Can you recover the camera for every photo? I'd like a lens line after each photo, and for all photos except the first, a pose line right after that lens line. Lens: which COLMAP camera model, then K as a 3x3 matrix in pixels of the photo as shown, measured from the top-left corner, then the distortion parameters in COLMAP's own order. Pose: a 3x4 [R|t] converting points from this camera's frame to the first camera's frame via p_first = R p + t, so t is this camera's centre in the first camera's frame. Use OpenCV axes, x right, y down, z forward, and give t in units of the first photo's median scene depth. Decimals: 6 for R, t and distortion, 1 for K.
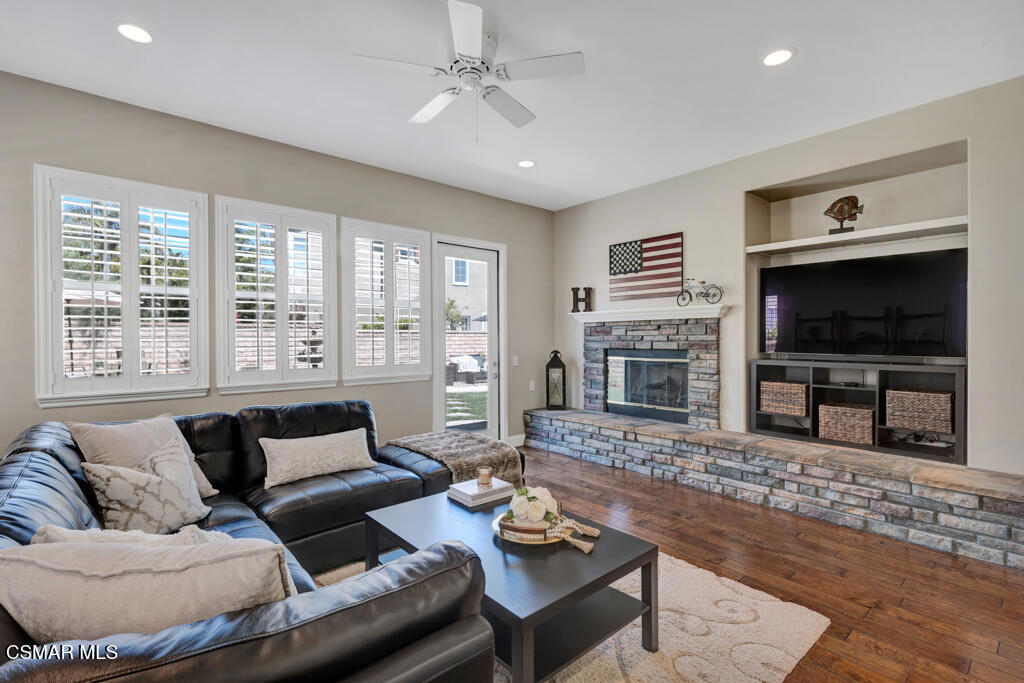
lens RADIAL K [[462.8, 0, 507.3], [0, 462.8, 342.8], [0, 0, 1]] dist [0.001531, 0.003523]
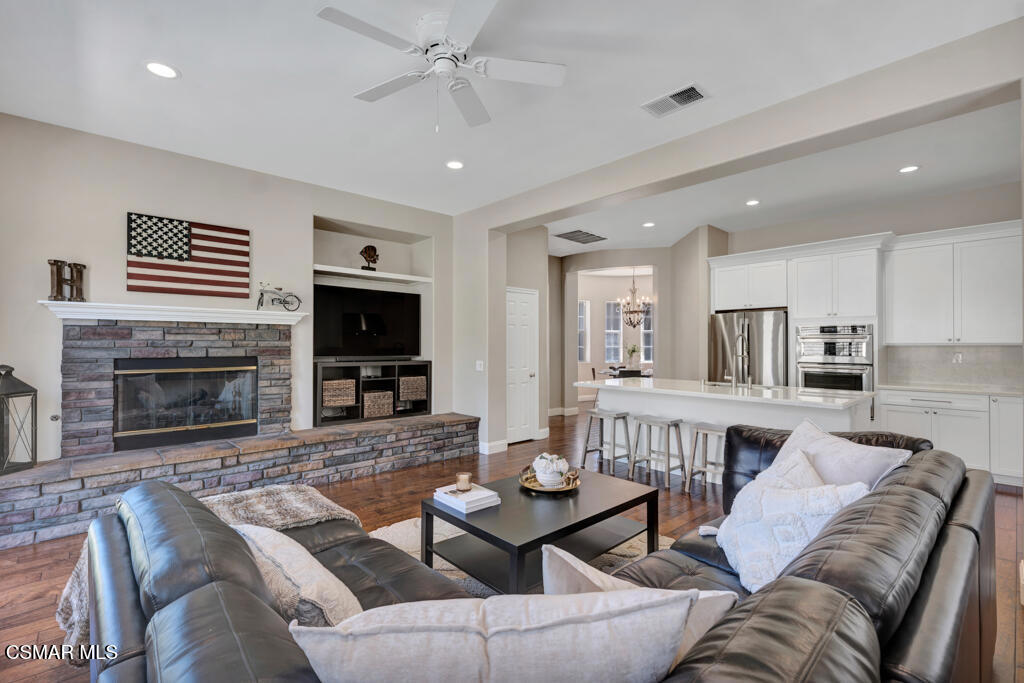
lens RADIAL K [[462.8, 0, 514.6], [0, 462.8, 343.4], [0, 0, 1]] dist [0.001531, 0.003523]
pose [[-0.038770, 0.006238, 0.999229, -0.589421], [0.007699, 0.999953, -0.005943, -0.001871], [-0.999218, 0.007463, -0.038816, 0.513600]]
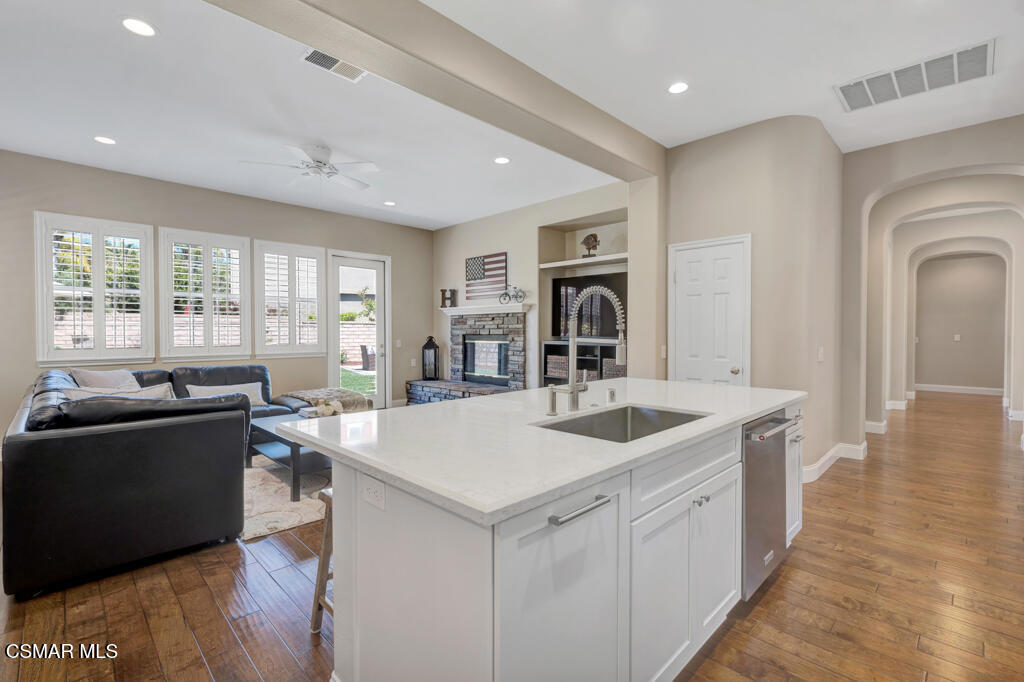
lens RADIAL K [[462.8, 0, 511.6], [0, 462.8, 339.6], [0, 0, 1]] dist [0.001531, 0.003523]
pose [[0.997410, 0.002135, 0.071897, 0.300572], [-0.002641, 0.999972, 0.006943, 0.020999], [-0.071881, -0.007115, 0.997388, -0.433553]]
